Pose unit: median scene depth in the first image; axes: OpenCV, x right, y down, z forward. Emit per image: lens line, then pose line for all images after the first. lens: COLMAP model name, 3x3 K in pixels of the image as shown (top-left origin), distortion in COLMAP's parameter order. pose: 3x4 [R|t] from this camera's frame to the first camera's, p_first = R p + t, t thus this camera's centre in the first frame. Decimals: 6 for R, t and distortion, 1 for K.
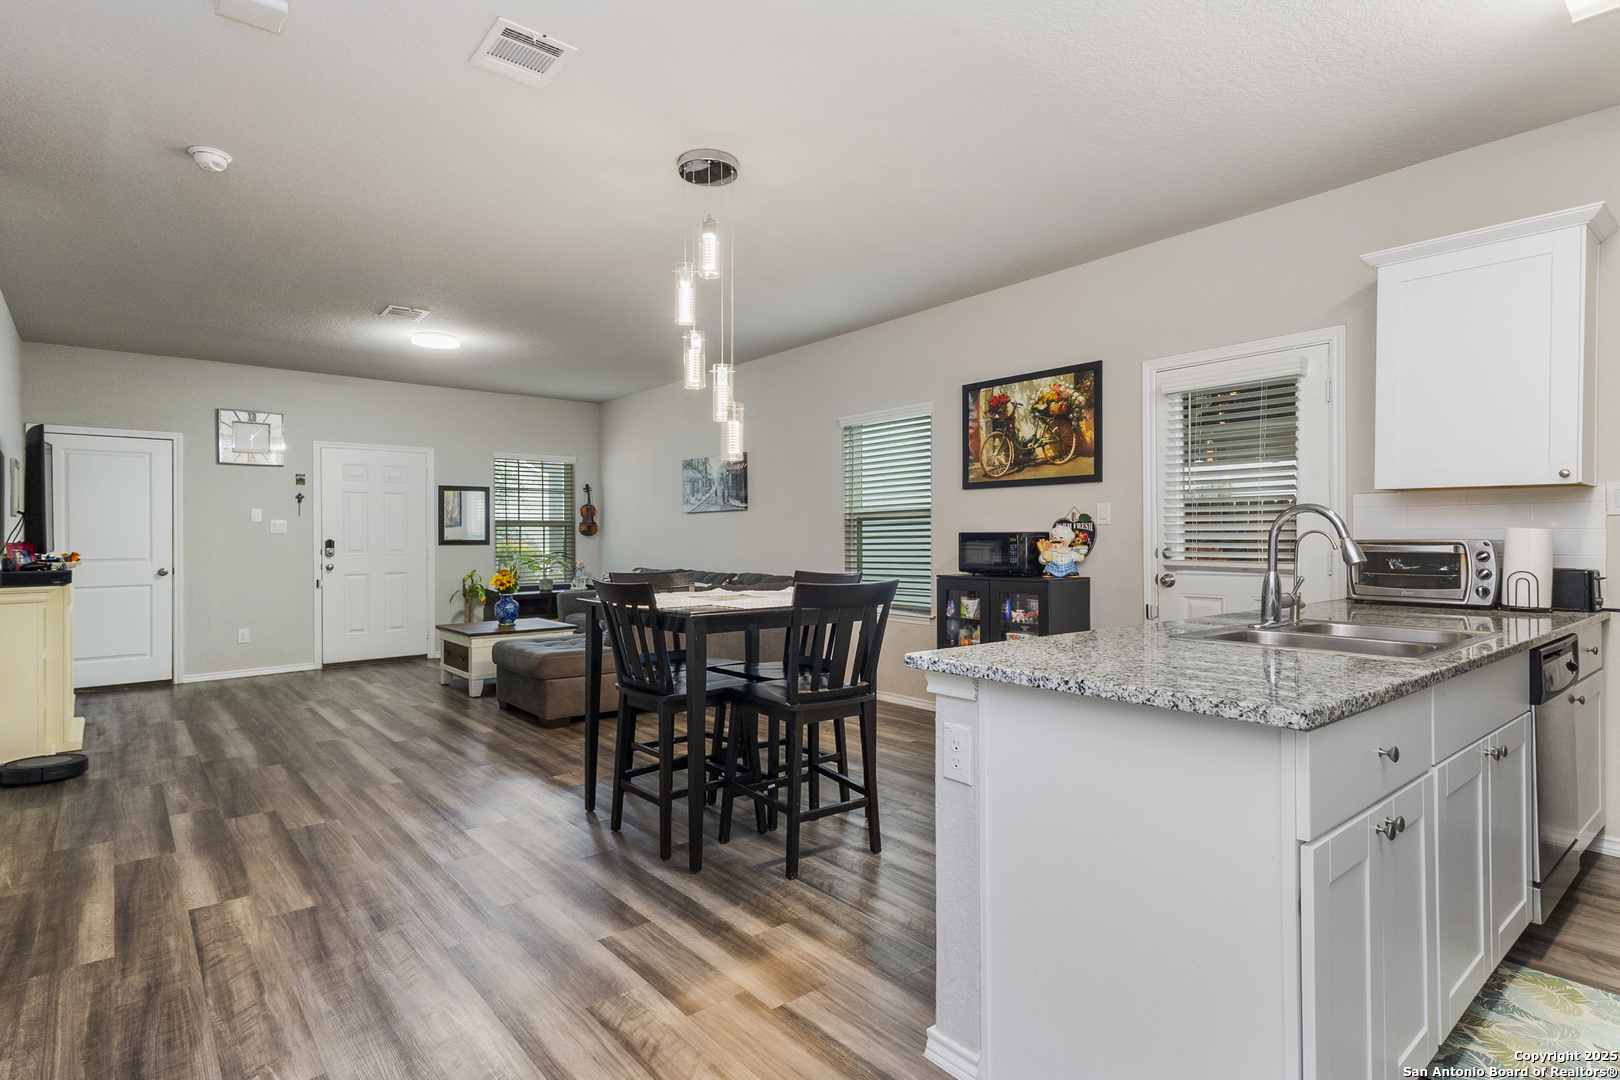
lens RADIAL K [[867.1, 0, 842.0], [0, 867.1, 532.3], [0, 0, 1]] dist [0.002808, -0.001998]
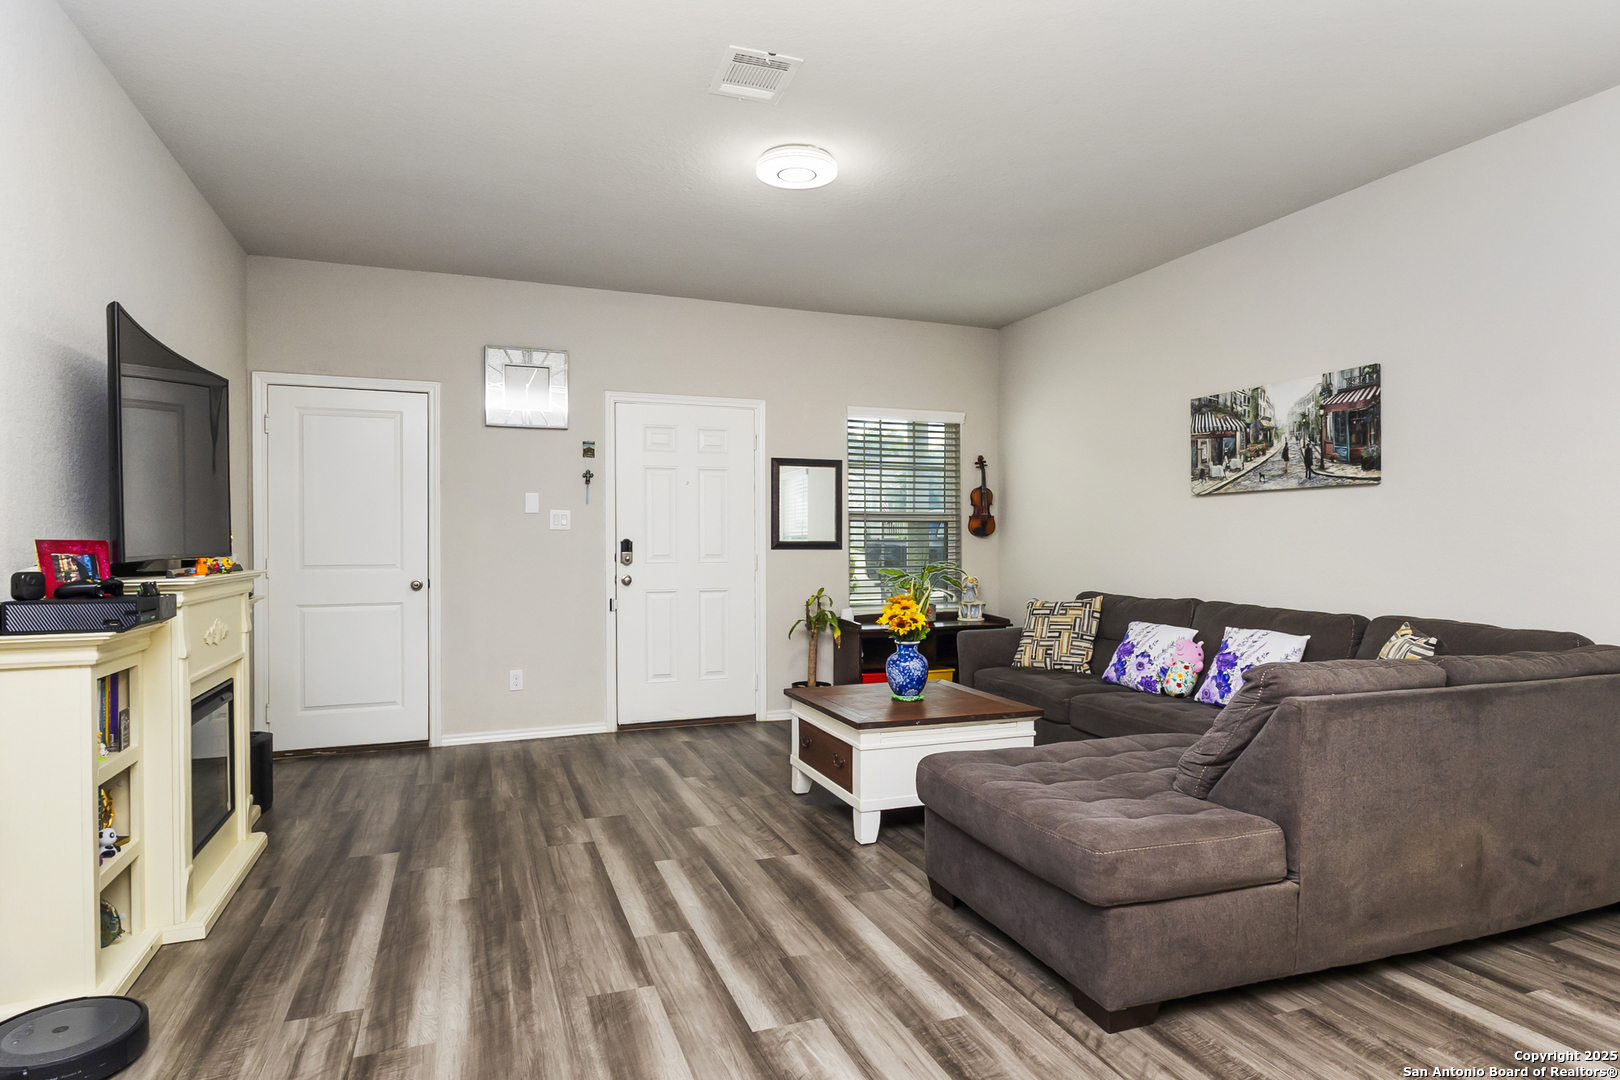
lens RADIAL K [[899.0, 0, 795.6], [0, 899.0, 547.7], [0, 0, 1]] dist [-0.042142, -0.000672]
pose [[0.937747, 0.009849, -0.347180, -0.323508], [-0.004846, 0.999872, 0.015276, 0.004866], [0.347286, -0.012643, 0.937674, 0.562292]]
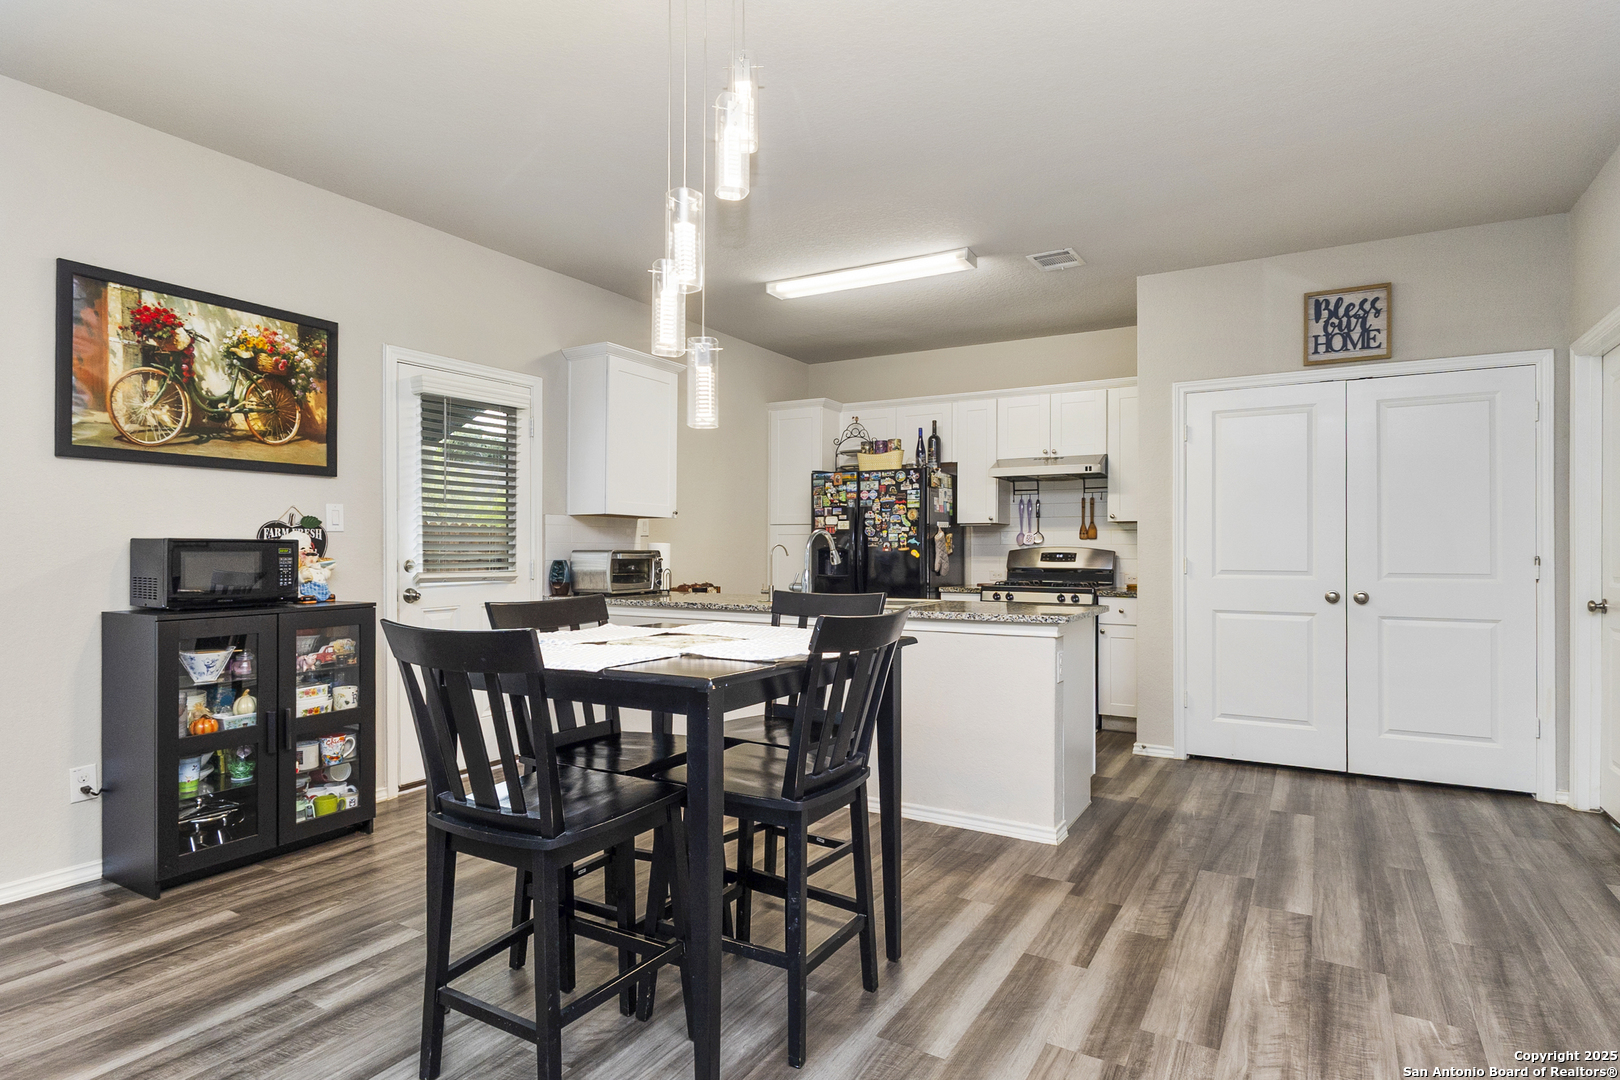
lens RADIAL K [[867.1, 0, 799.1], [0, 867.1, 551.7], [0, 0, 1]] dist [0.002808, -0.001998]
pose [[-0.327031, -0.002912, 0.945009, -0.509077], [-0.009329, 0.999956, -0.000147, 0.004876], [-0.944967, -0.008864, -0.327044, 0.750343]]
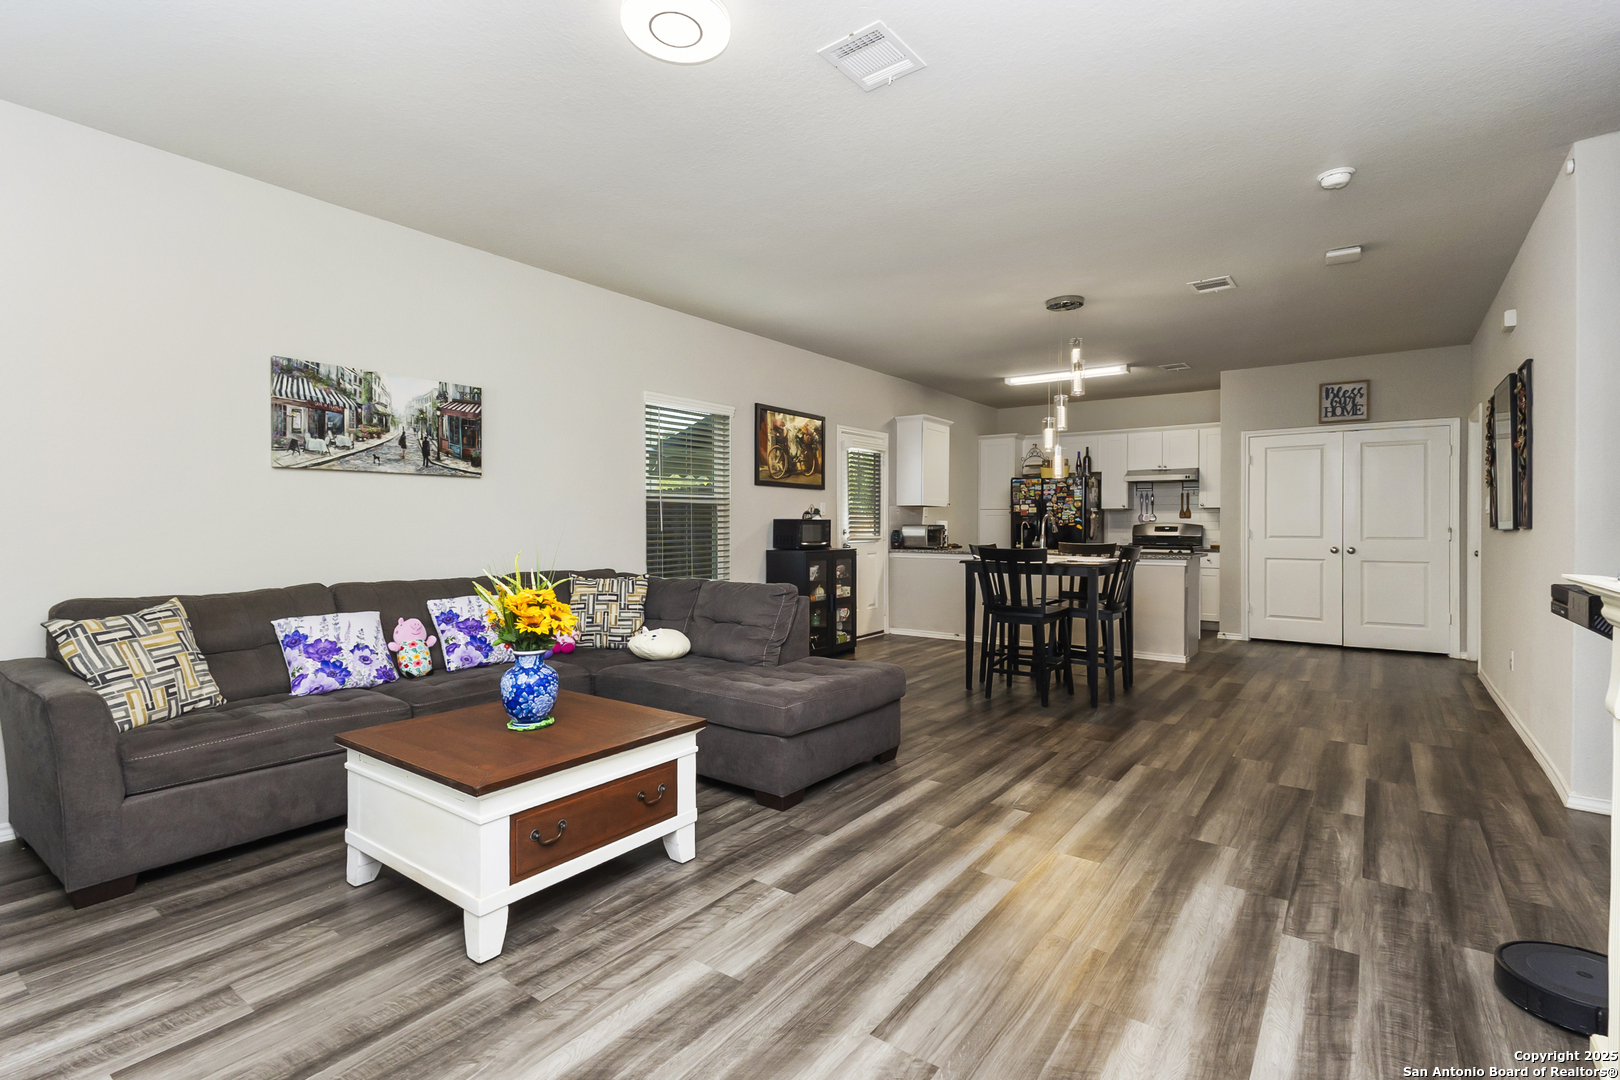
lens RADIAL K [[744.9, 0, 812.9], [0, 744.9, 532.1], [0, 0, 1]] dist [0.020935, -0.005703]
pose [[-0.230476, -0.009207, 0.973034, -0.949276], [-0.009613, 0.999928, 0.007185, 0.010953], [-0.973030, -0.007698, -0.230548, 1.177734]]
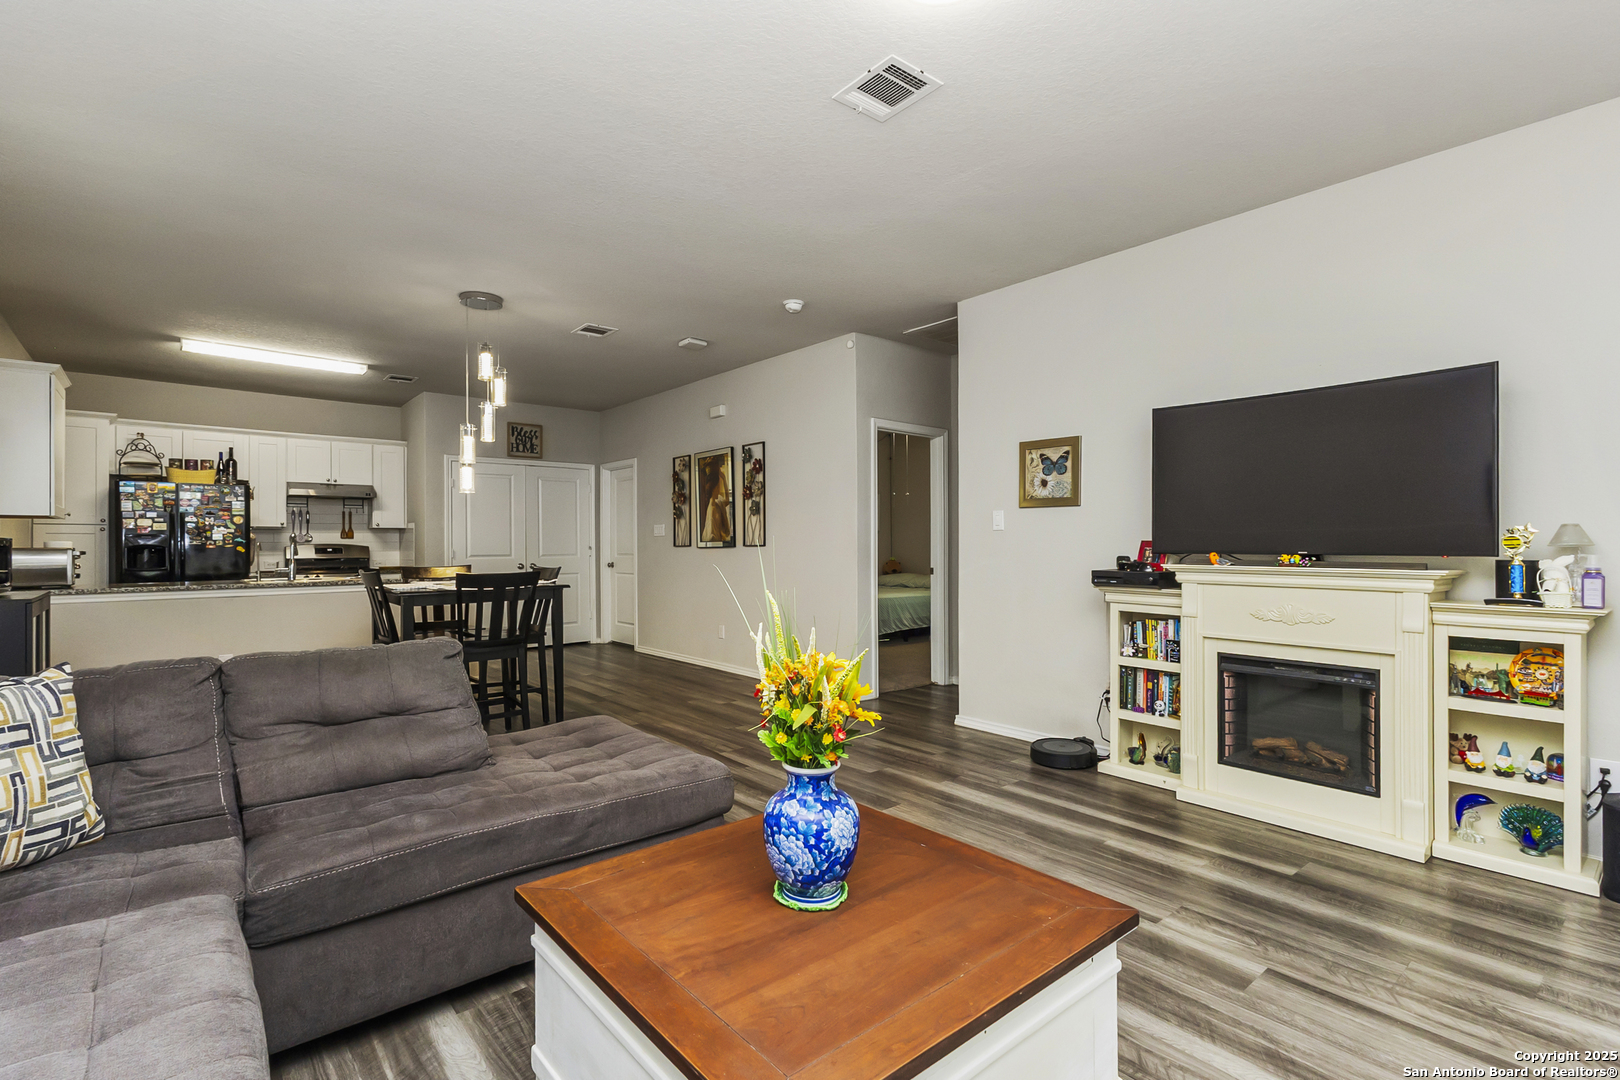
lens RADIAL K [[744.9, 0, 787.6], [0, 744.9, 540.1], [0, 0, 1]] dist [0.020935, -0.005703]
pose [[-0.999893, 0.006386, 0.013166, -0.459511], [0.006208, 0.999889, -0.013512, 0.013132], [-0.013251, -0.013429, -0.999822, 1.501669]]
